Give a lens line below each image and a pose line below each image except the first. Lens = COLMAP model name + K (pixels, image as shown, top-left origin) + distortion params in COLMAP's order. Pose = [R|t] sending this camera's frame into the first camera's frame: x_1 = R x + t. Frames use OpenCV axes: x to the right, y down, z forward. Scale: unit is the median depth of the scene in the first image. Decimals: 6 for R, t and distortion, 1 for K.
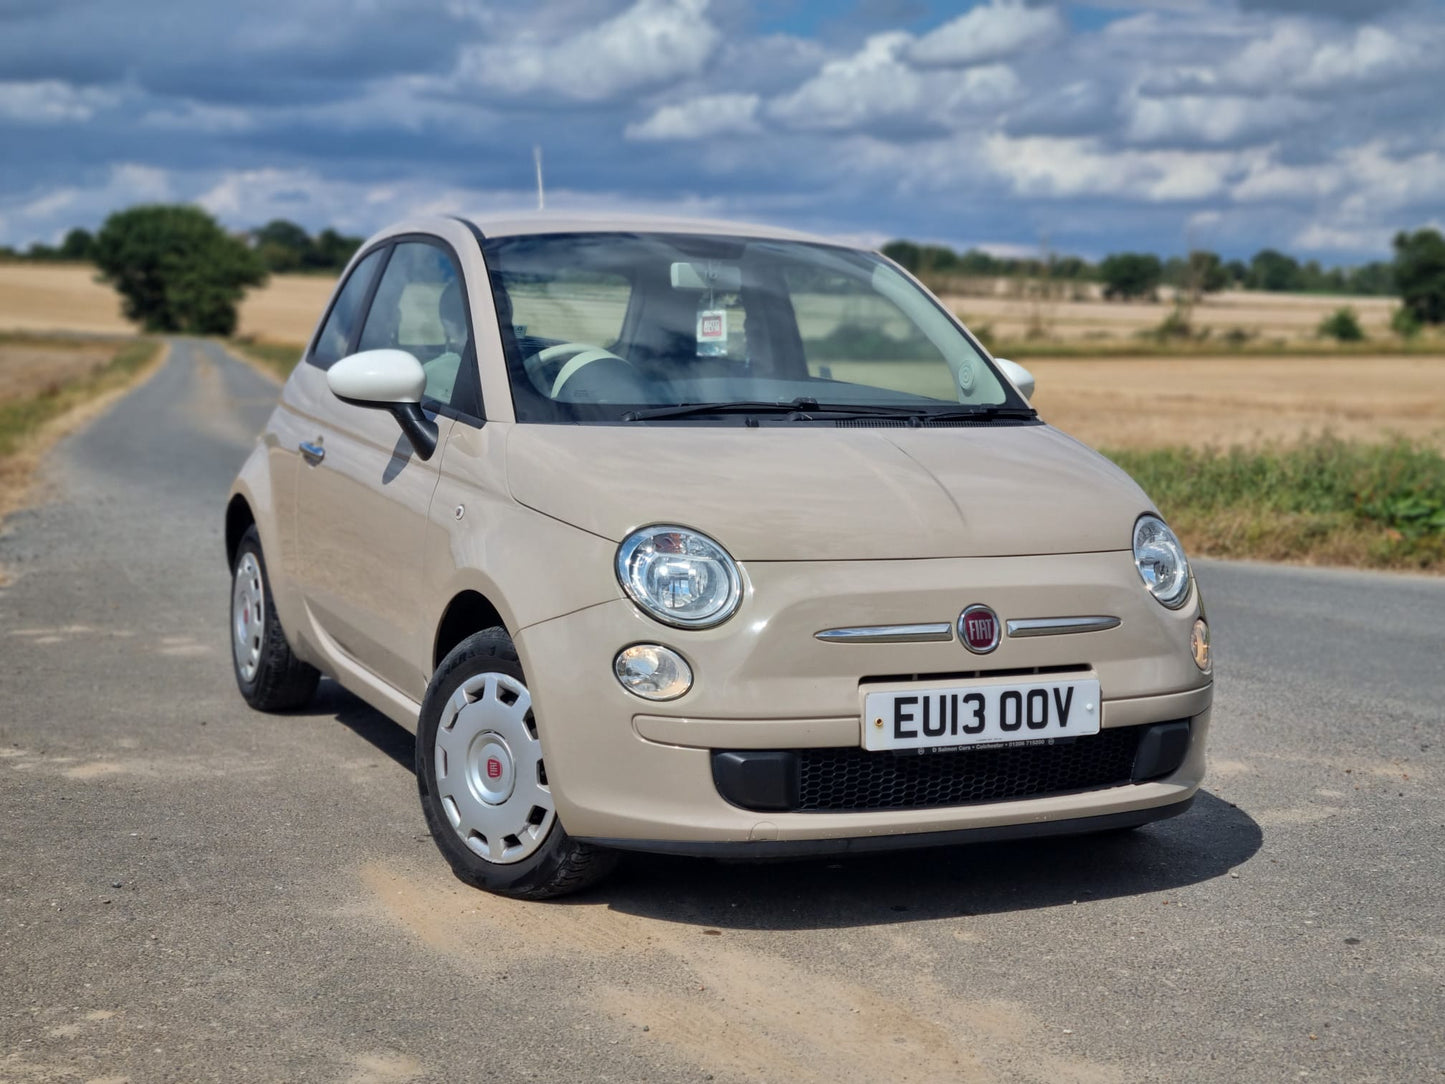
lens RADIAL K [[2287.1, 0, 701.1], [0, 2287.1, 542.6], [0, 0, 1]] dist [0.131068, -0.248598]
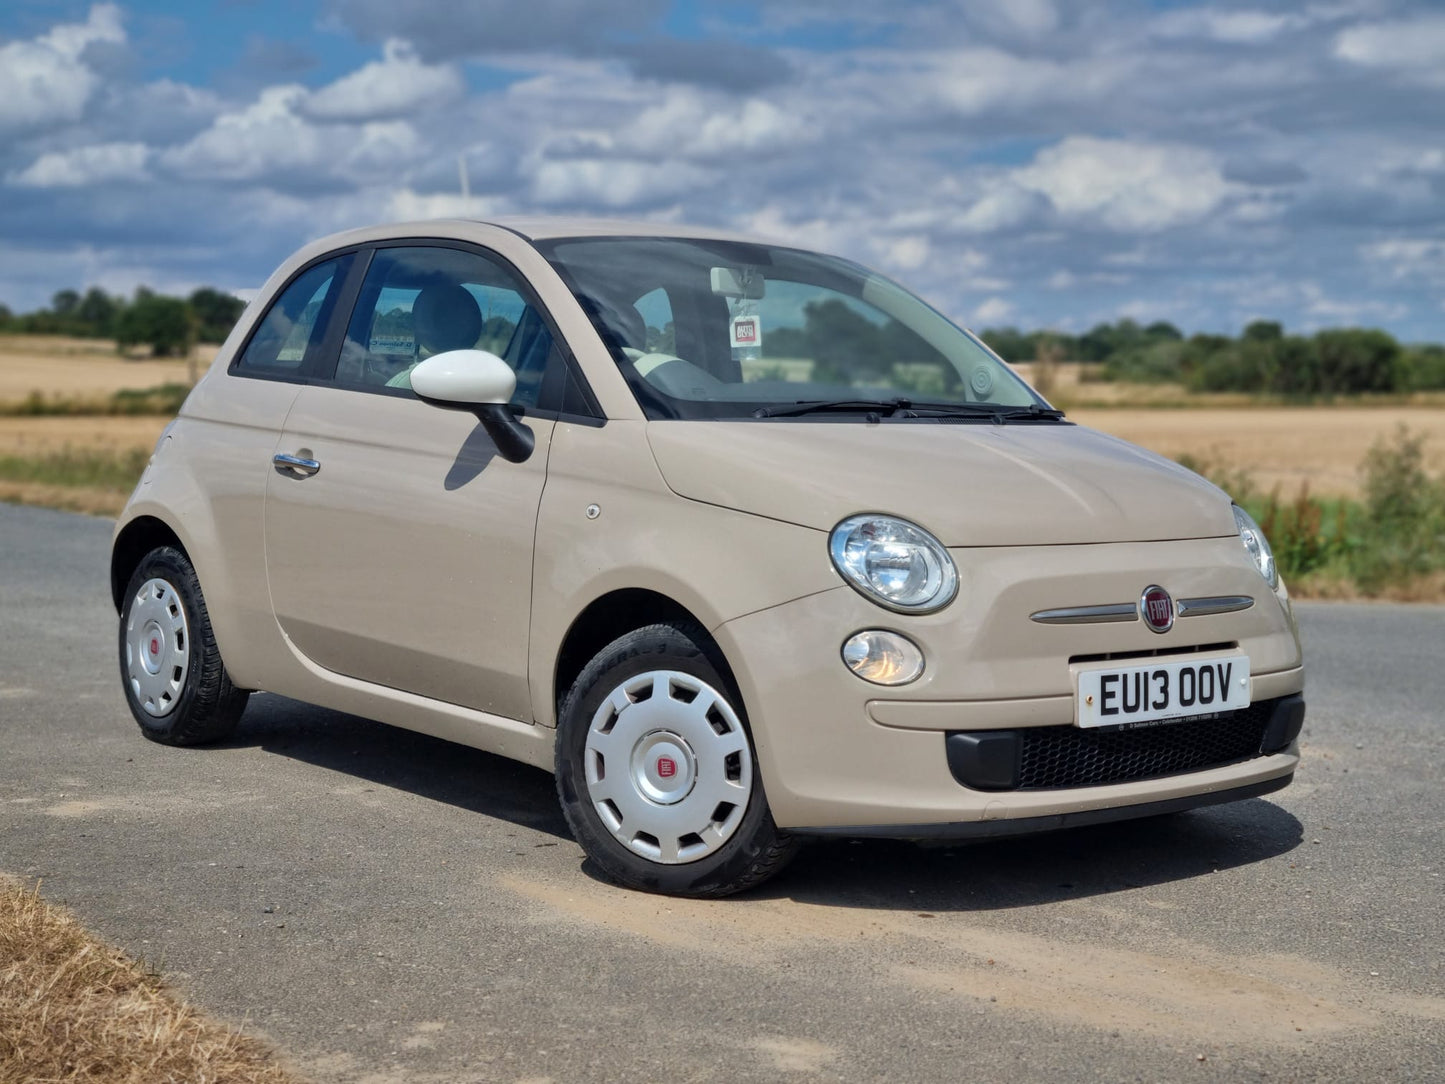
lens RADIAL K [[2307.6, 0, 723.8], [0, 2307.6, 545.4], [0, 0, 1]] dist [0.249927, -1.590665]
pose [[0.963608, -0.018406, 0.266687, -0.347422], [0.025110, 0.999448, -0.021749, 0.026657], [-0.266139, 0.027654, 0.963538, 0.034161]]
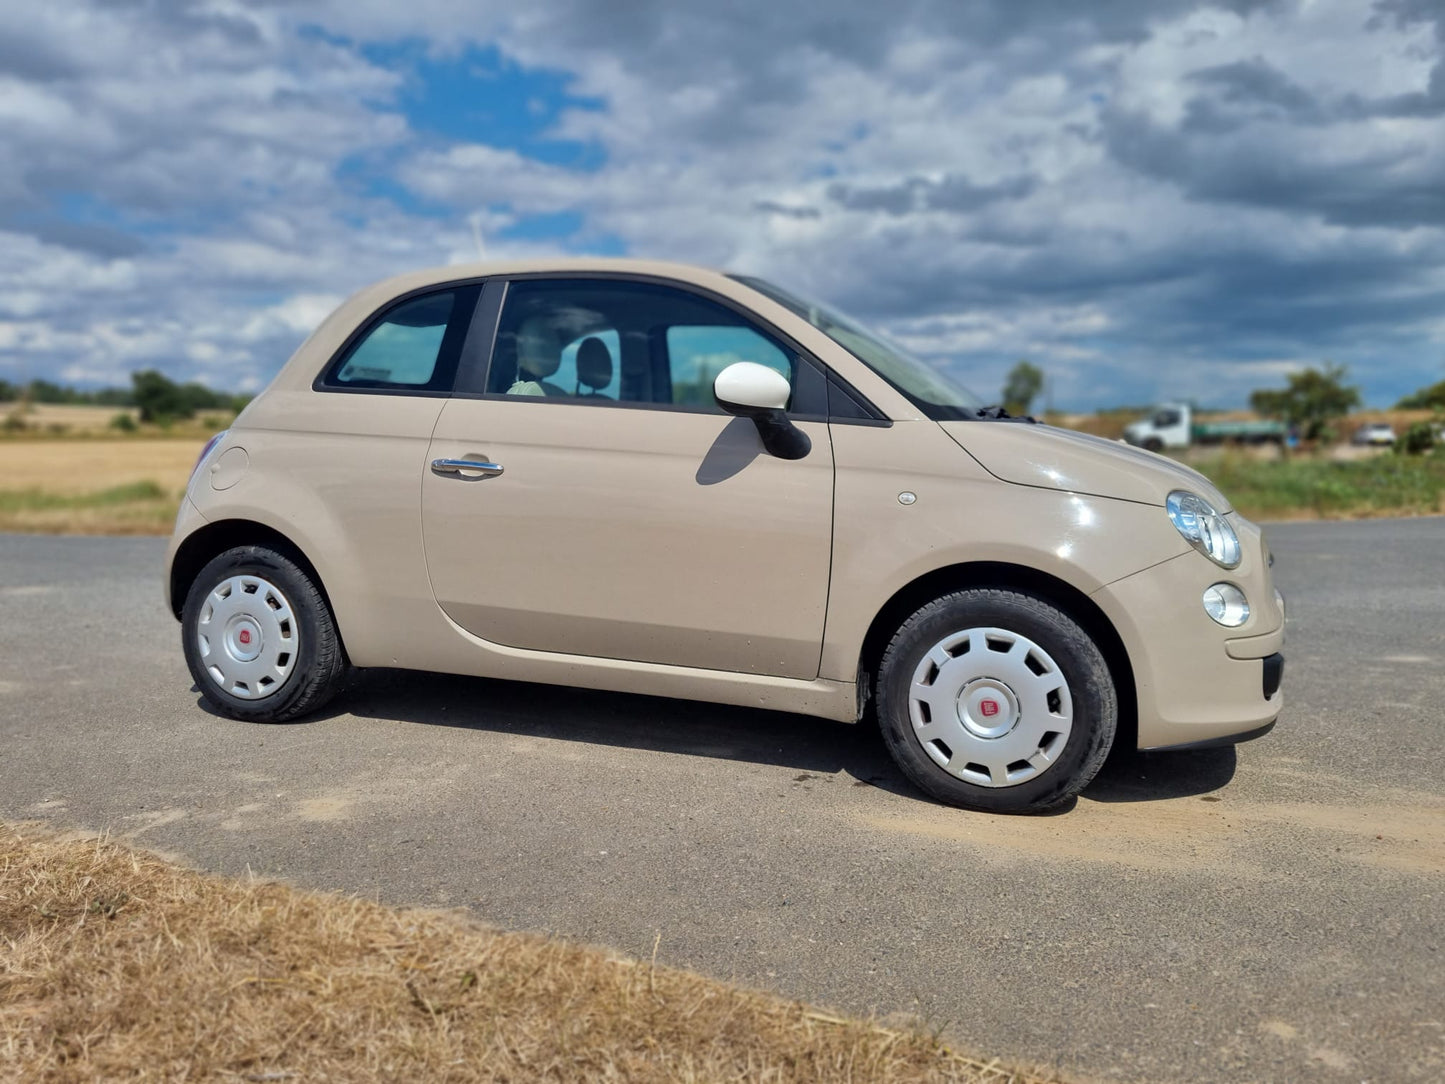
lens RADIAL K [[1134.1, 0, 734.9], [0, 1134.1, 541.2], [0, 0, 1]] dist [0.064606, -0.055502]
pose [[0.685664, -0.077307, 0.723802, -0.641811], [0.073423, 0.996618, 0.036891, -0.021481], [-0.724206, 0.027849, 0.689021, 0.733108]]
